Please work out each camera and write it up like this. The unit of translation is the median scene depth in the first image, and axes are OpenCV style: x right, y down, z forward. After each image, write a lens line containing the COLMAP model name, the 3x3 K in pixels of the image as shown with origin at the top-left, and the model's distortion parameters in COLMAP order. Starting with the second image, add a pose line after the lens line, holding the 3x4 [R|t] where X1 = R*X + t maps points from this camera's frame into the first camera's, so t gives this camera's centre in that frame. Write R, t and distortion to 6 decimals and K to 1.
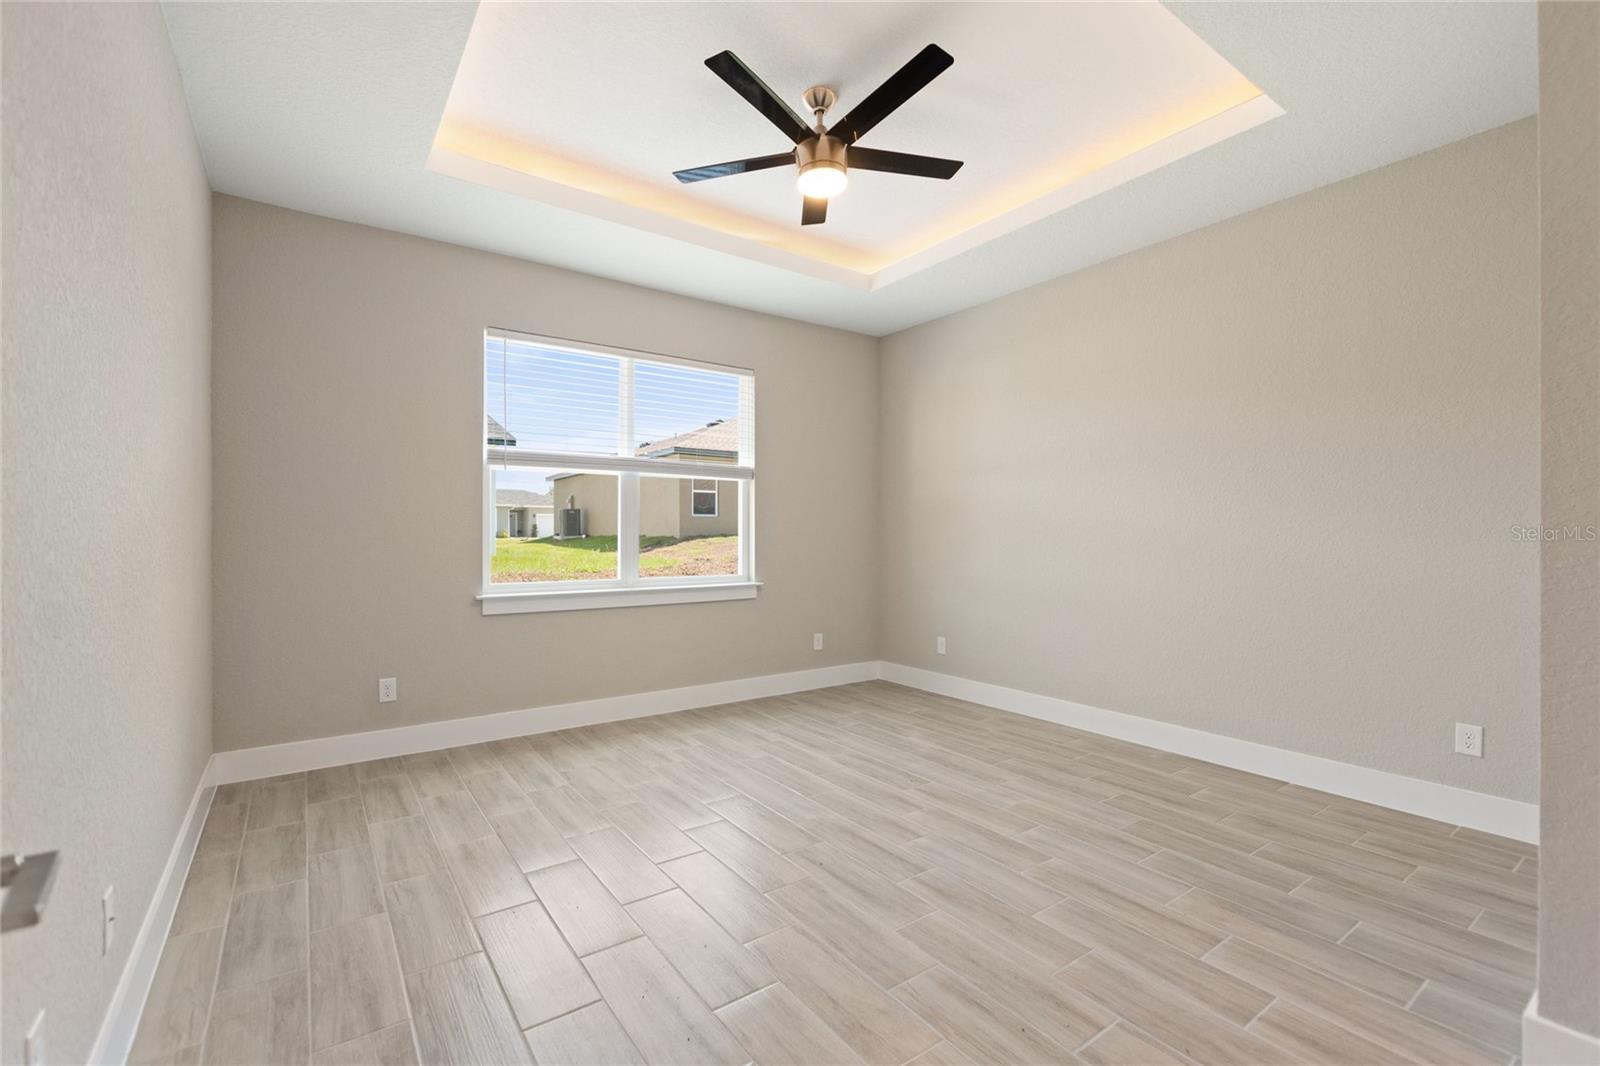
lens RADIAL K [[700.6, 0, 800.0], [0, 700.6, 533.0], [0, 0, 1]] dist [-0.000304, -0.000273]
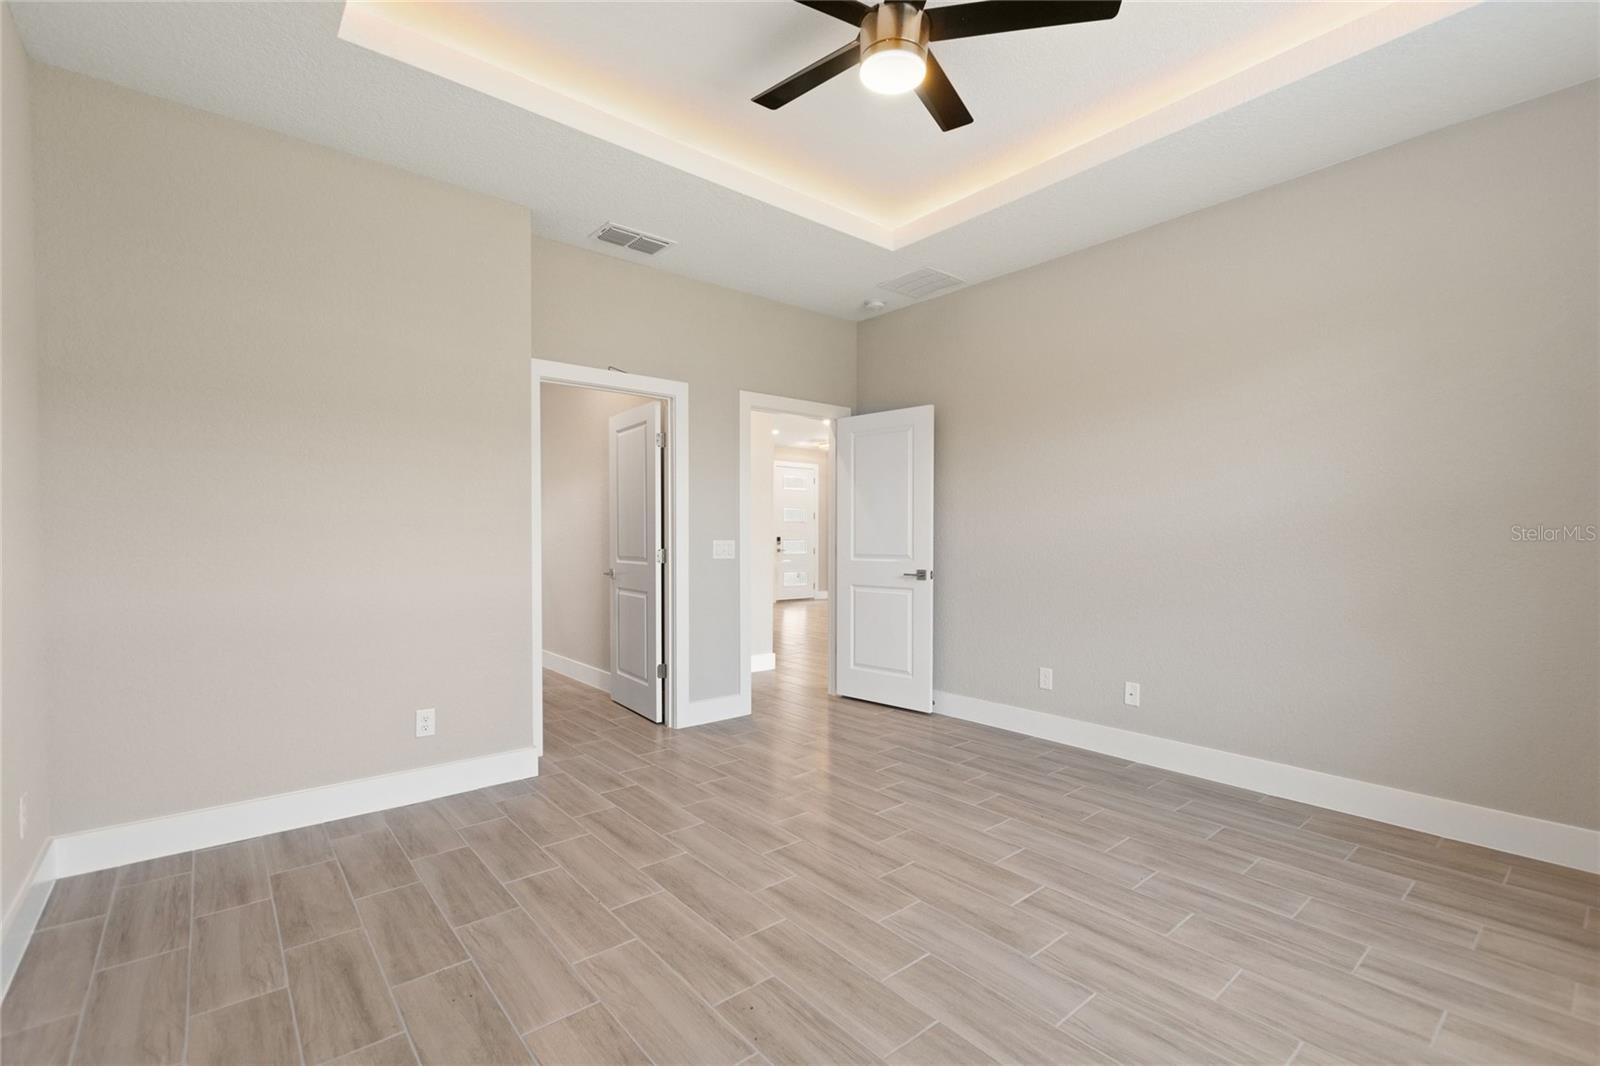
lens RADIAL K [[700.6, 0, 800.0], [0, 700.6, 533.0], [0, 0, 1]] dist [-0.000304, -0.000273]
pose [[-0.997098, -0.001233, -0.076113, 0.196377], [-0.000834, 0.999986, -0.005269, -0.000009], [0.076118, -0.005190, -0.997085, 1.830386]]
